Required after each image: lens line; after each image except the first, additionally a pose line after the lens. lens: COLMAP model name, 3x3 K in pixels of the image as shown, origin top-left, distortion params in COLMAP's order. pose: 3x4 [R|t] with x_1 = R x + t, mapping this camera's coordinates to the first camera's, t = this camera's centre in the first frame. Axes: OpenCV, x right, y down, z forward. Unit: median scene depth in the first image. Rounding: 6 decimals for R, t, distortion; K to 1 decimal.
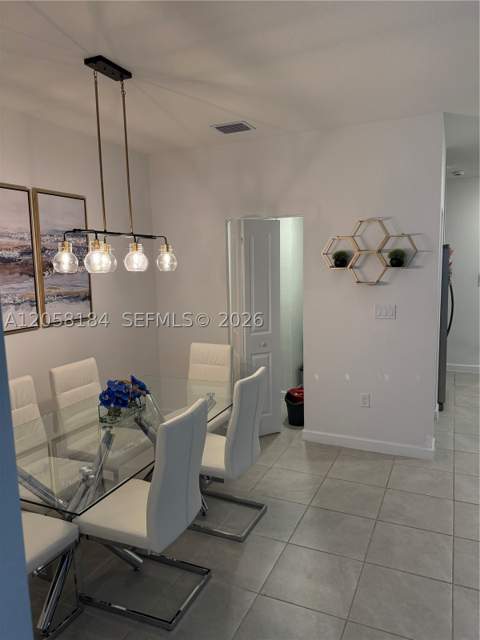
lens RADIAL K [[446.4, 0, 240.0], [0, 446.4, 320.0], [0, 0, 1]] dist [0.107915, -0.126722]
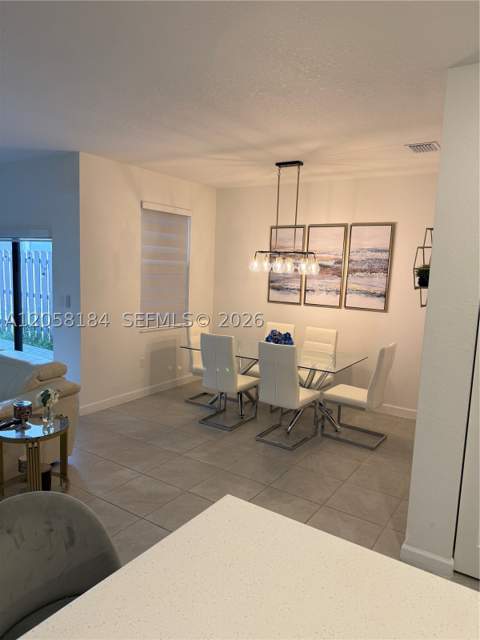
lens RADIAL K [[446.4, 0, 240.0], [0, 446.4, 320.0], [0, 0, 1]] dist [0.107915, -0.126722]
pose [[-0.147508, 0.142392, -0.978757, 1.260626], [-0.162696, 0.972609, 0.166018, -0.156636], [0.975588, 0.183729, -0.120301, 0.873838]]
